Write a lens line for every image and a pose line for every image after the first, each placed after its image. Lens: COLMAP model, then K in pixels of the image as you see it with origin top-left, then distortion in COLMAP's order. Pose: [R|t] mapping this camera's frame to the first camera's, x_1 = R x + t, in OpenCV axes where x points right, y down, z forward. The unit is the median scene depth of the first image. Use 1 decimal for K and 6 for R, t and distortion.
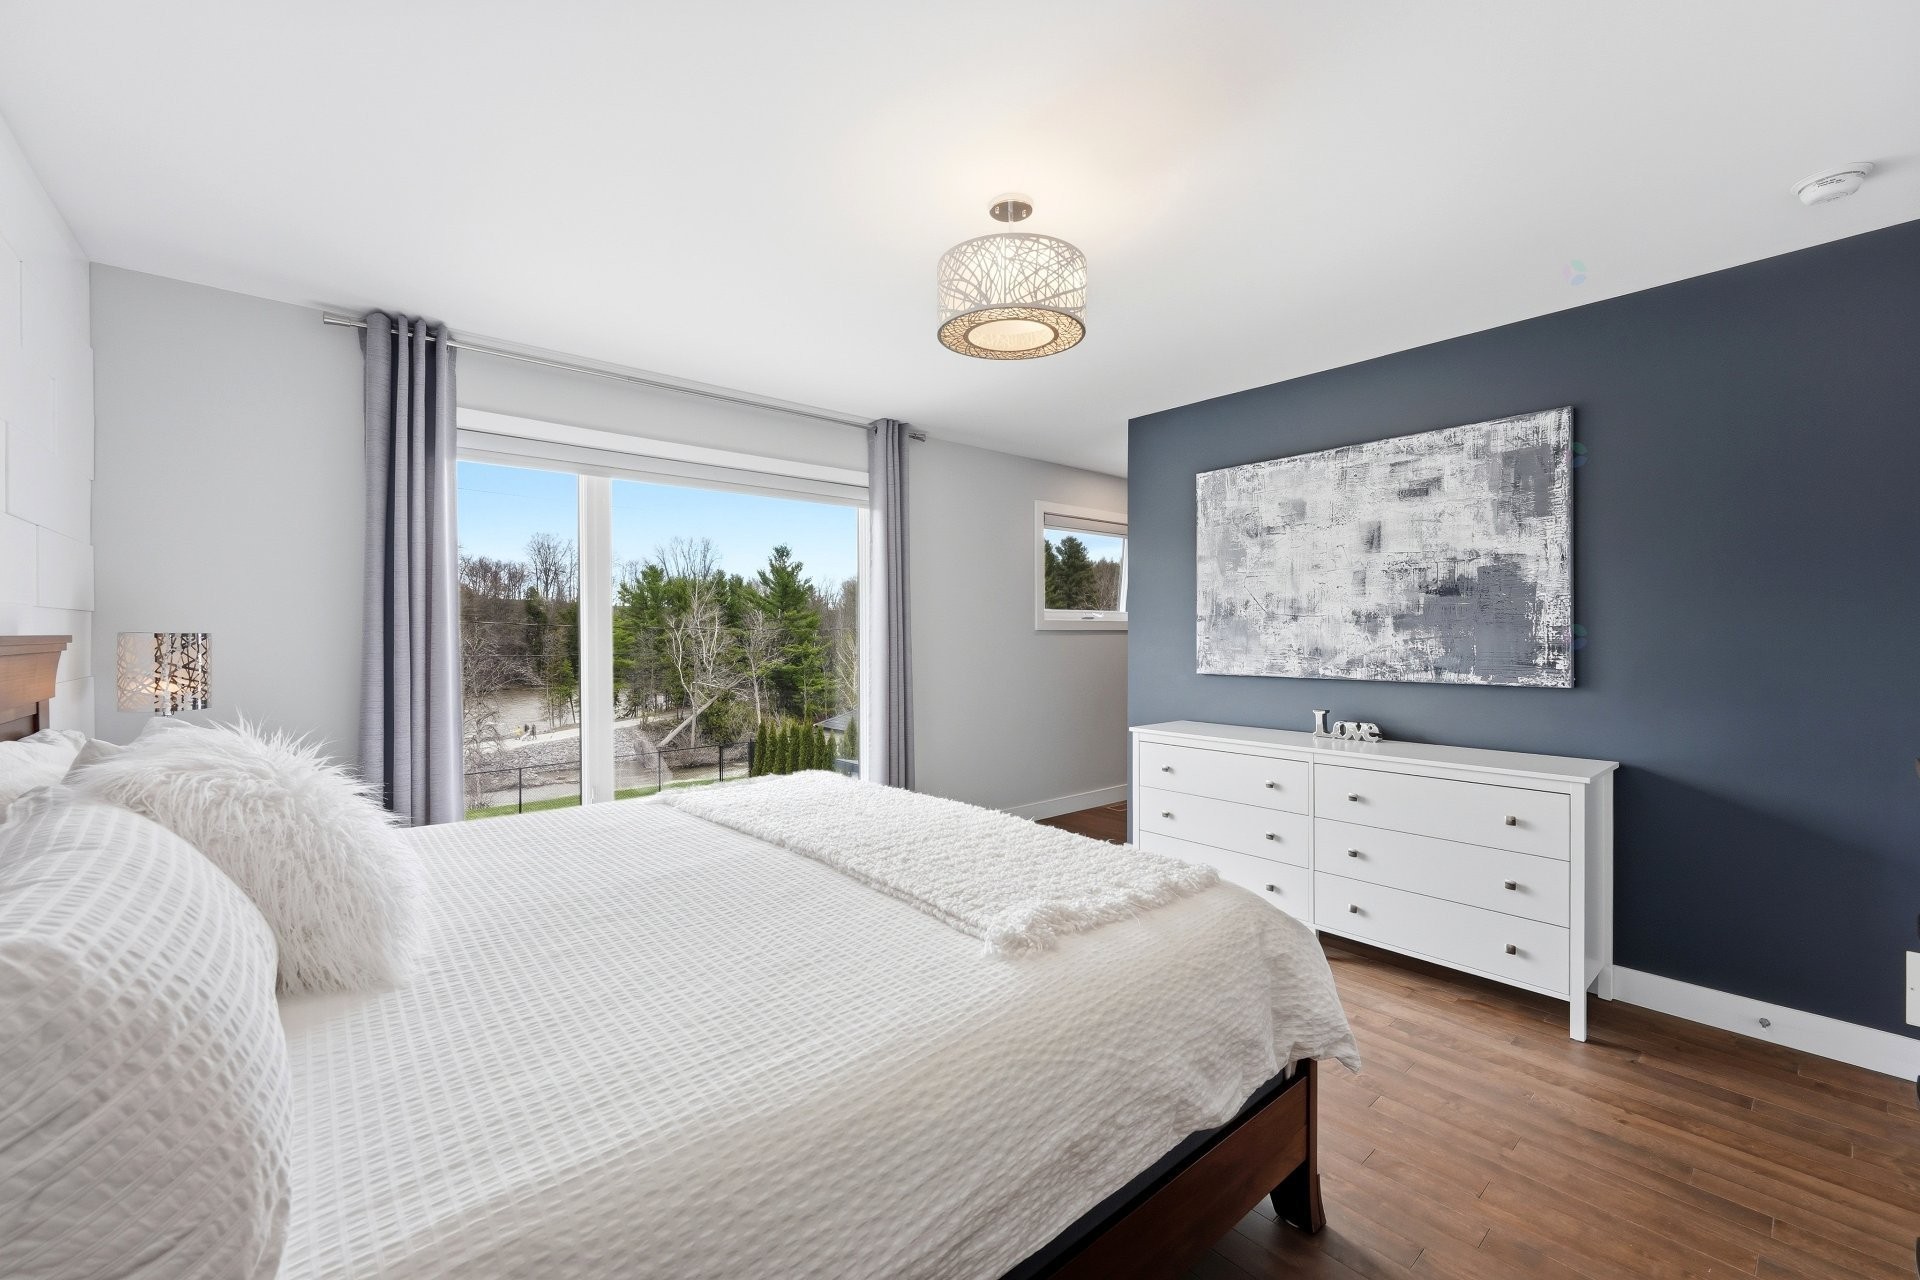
lens RADIAL K [[777.1, 0, 953.3], [0, 777.1, 640.6], [0, 0, 1]] dist [-0.002083, 0.000713]
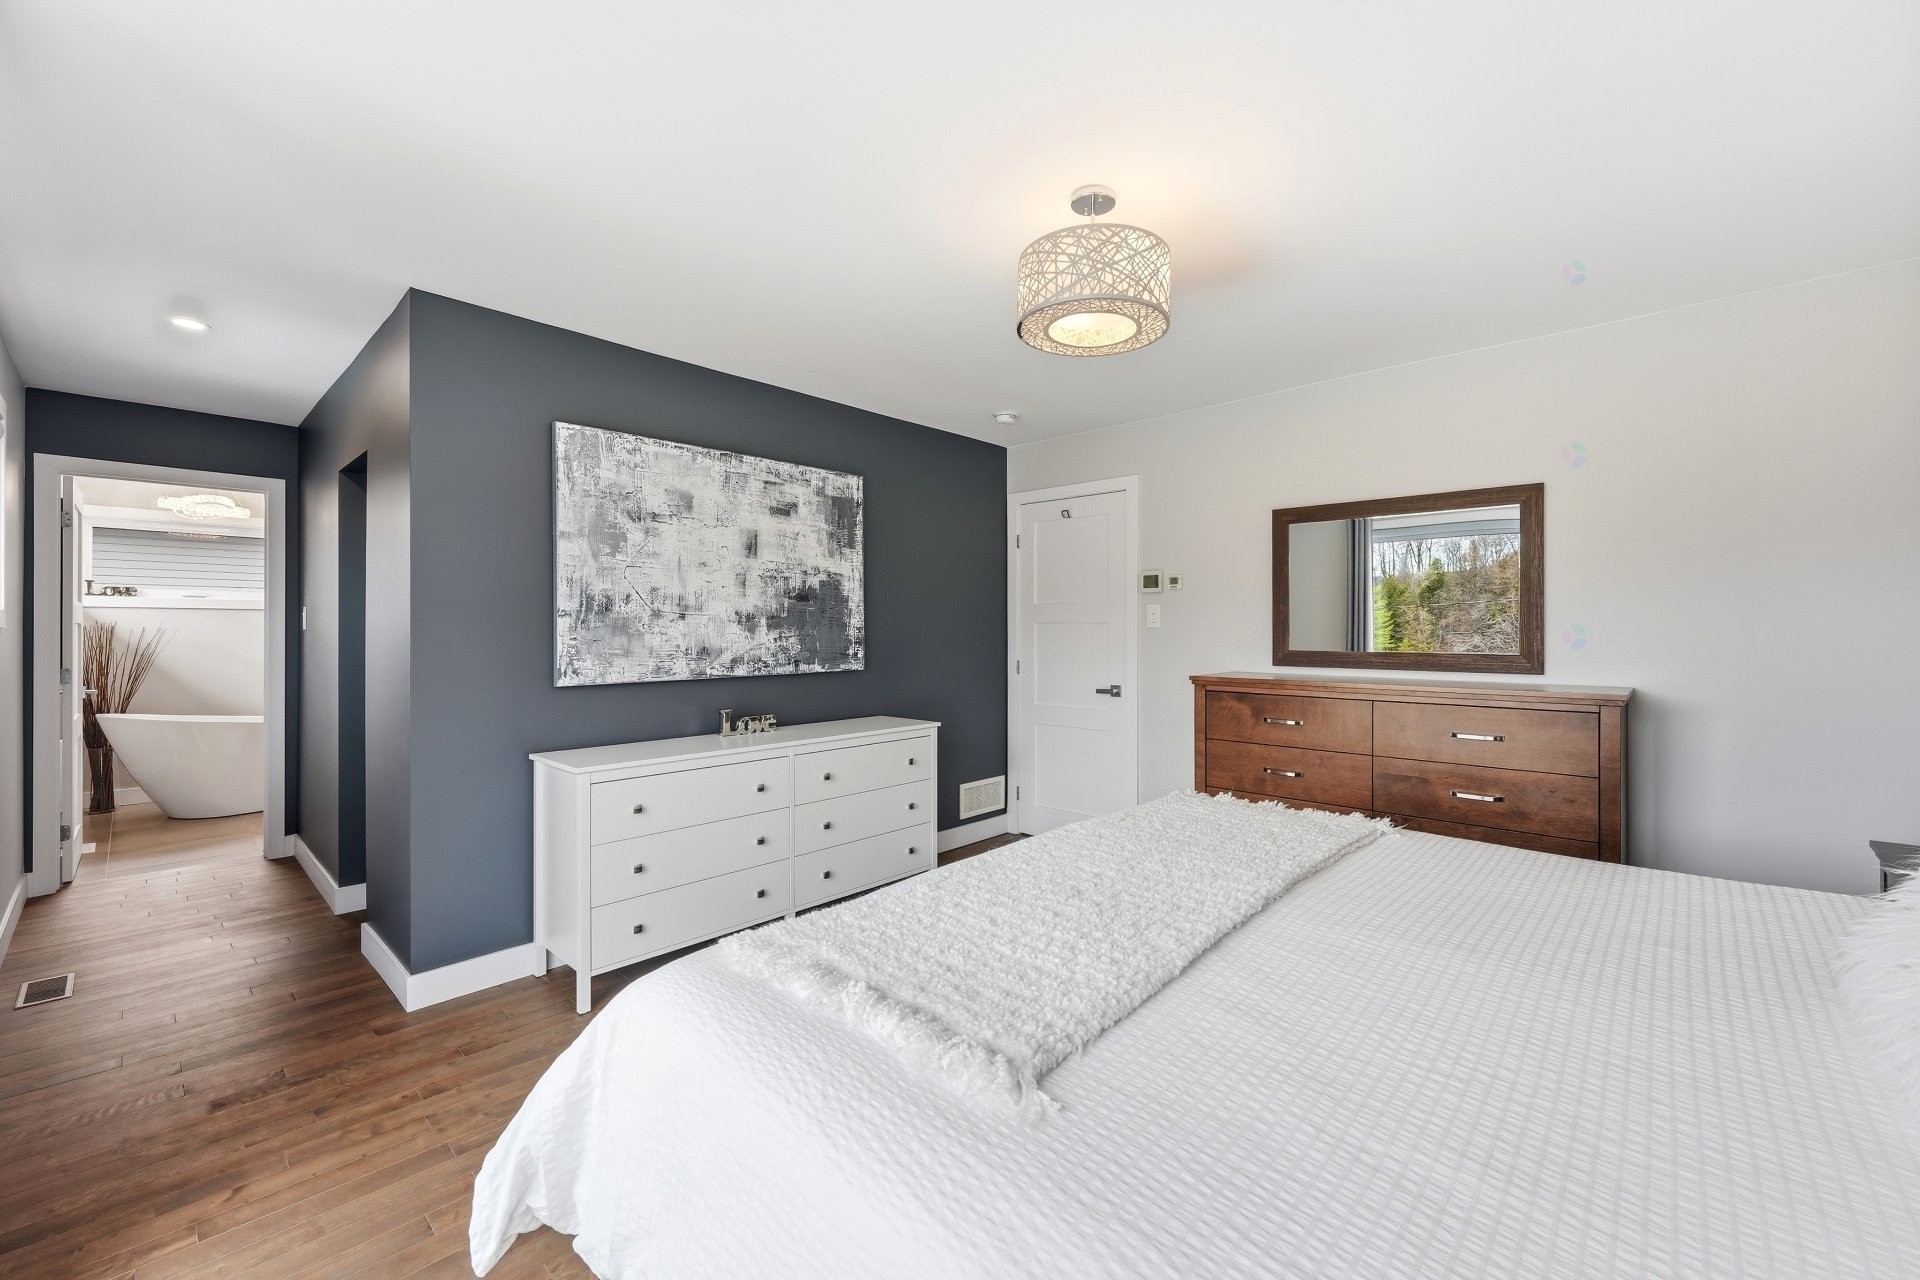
lens RADIAL K [[777.1, 0, 959.1], [0, 777.1, 629.0], [0, 0, 1]] dist [-0.002083, 0.000713]
pose [[-0.106452, 0.004958, 0.994305, -0.570954], [0.012725, 0.999912, -0.003623, -0.006852], [-0.994236, 0.012267, -0.106506, 0.834186]]
